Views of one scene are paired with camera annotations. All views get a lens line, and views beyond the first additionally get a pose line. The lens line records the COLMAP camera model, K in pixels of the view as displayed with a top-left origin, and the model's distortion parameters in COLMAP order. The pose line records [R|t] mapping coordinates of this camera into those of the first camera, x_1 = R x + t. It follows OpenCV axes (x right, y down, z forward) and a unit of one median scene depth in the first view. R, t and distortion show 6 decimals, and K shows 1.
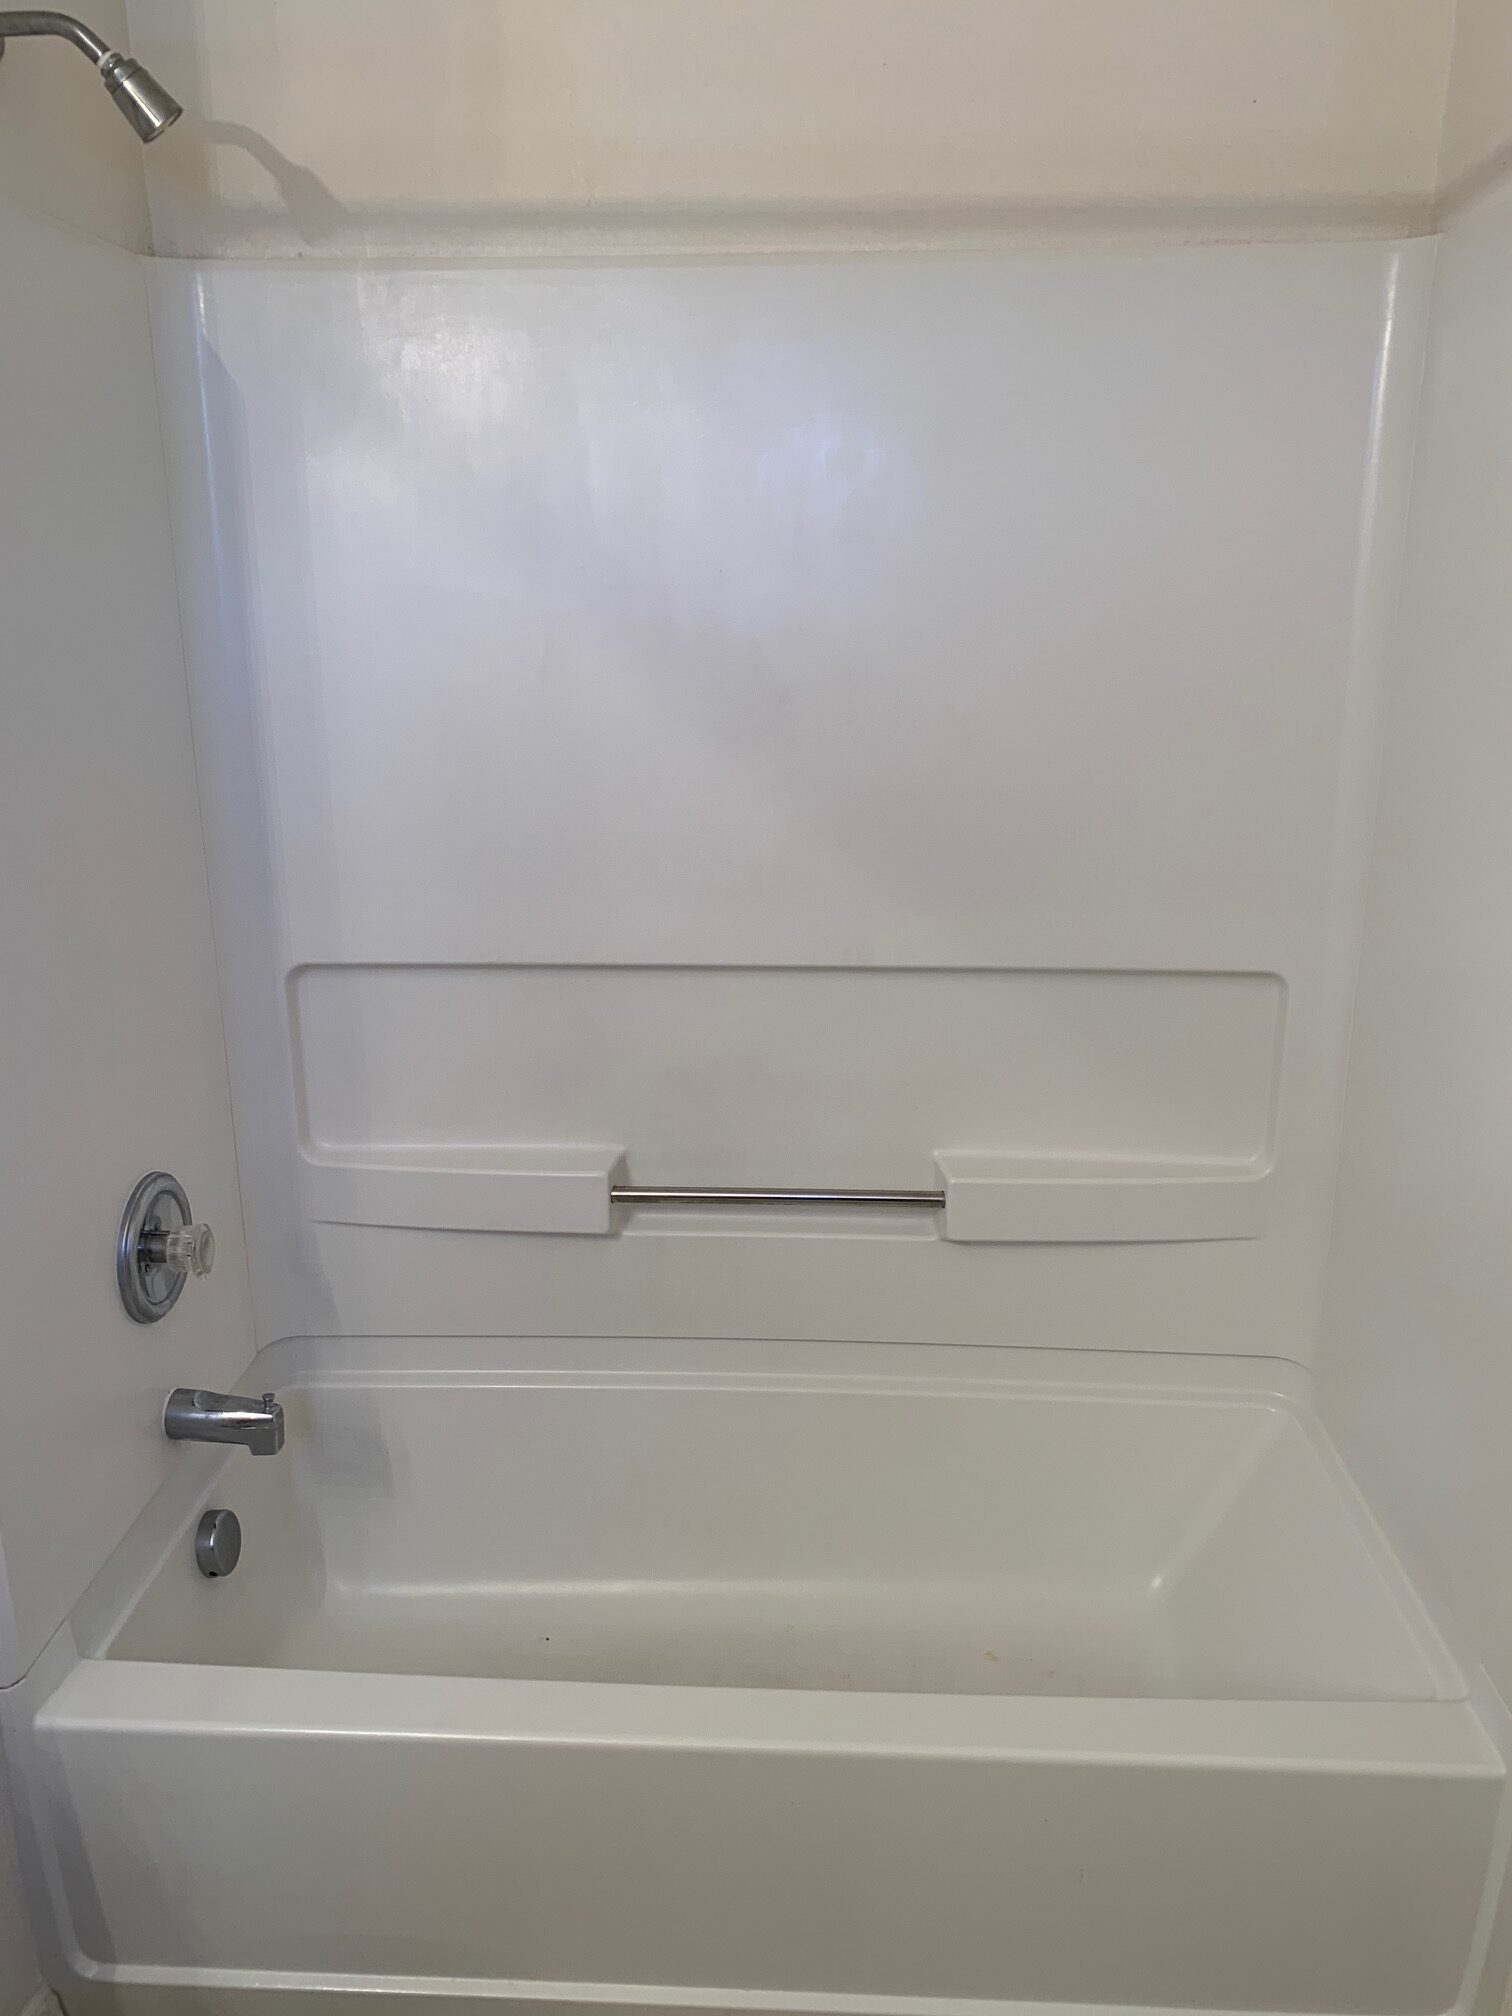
lens RADIAL K [[1523.4, 0, 751.3], [0, 1523.4, 991.6], [0, 0, 1]] dist [-0.001676, -0.006459]
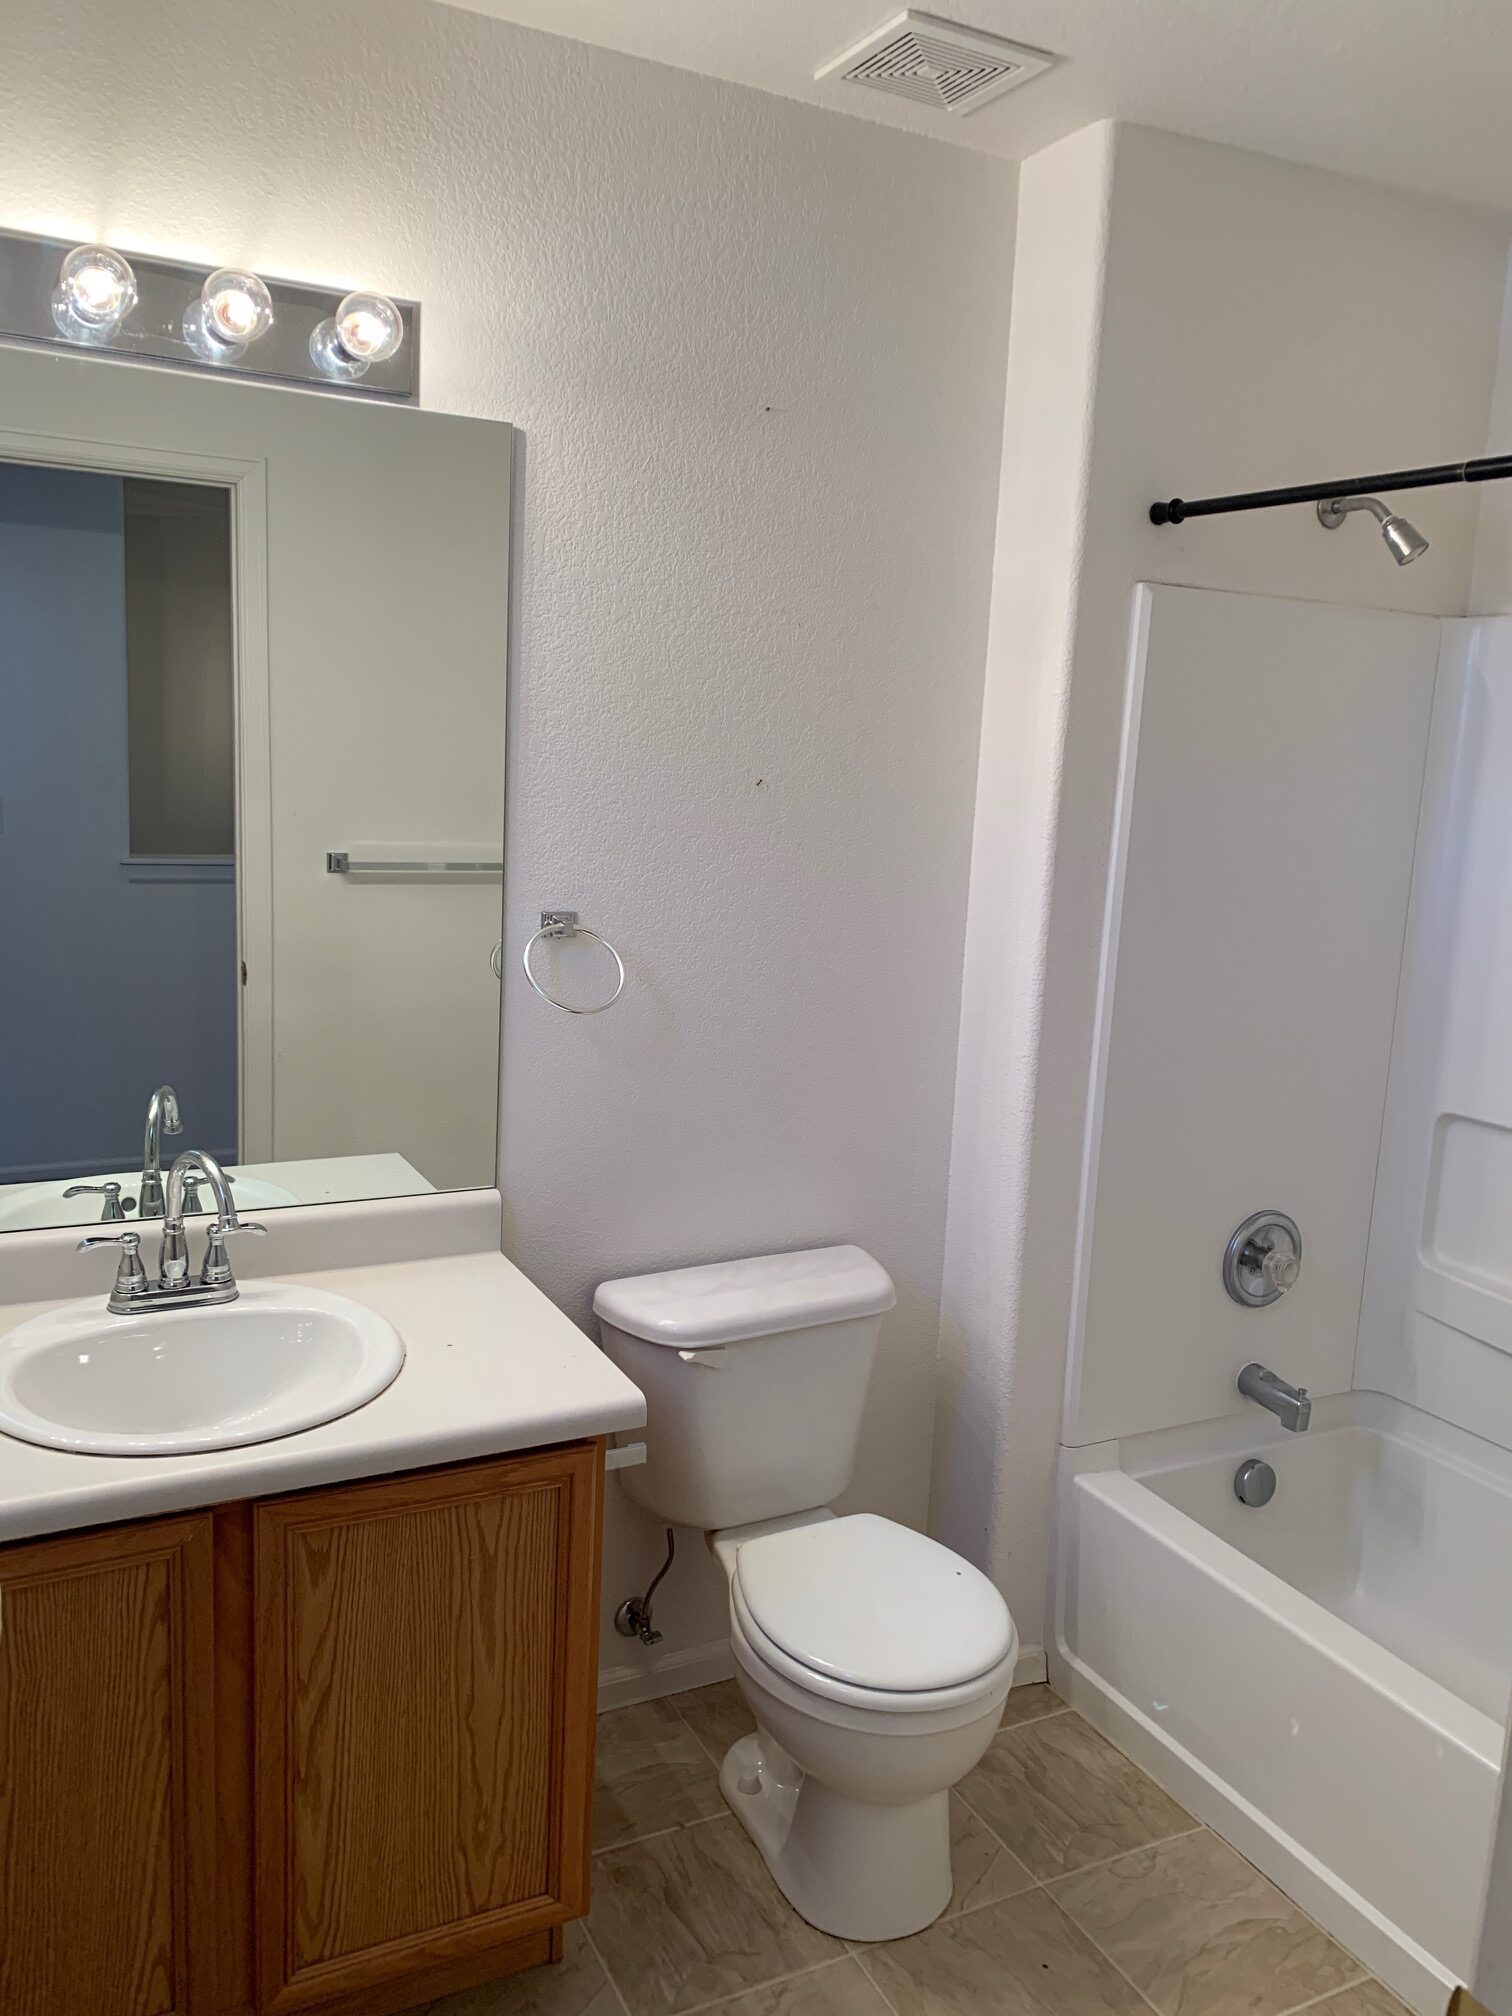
lens RADIAL K [[1523.4, 0, 752.3], [0, 1523.4, 1011.8], [0, 0, 1]] dist [-0.001676, -0.006459]
pose [[0.503015, 0.187965, -0.843591, 0.552731], [-0.282050, 0.958327, 0.045350, 0.008865], [0.816960, 0.215123, 0.535068, -0.249366]]
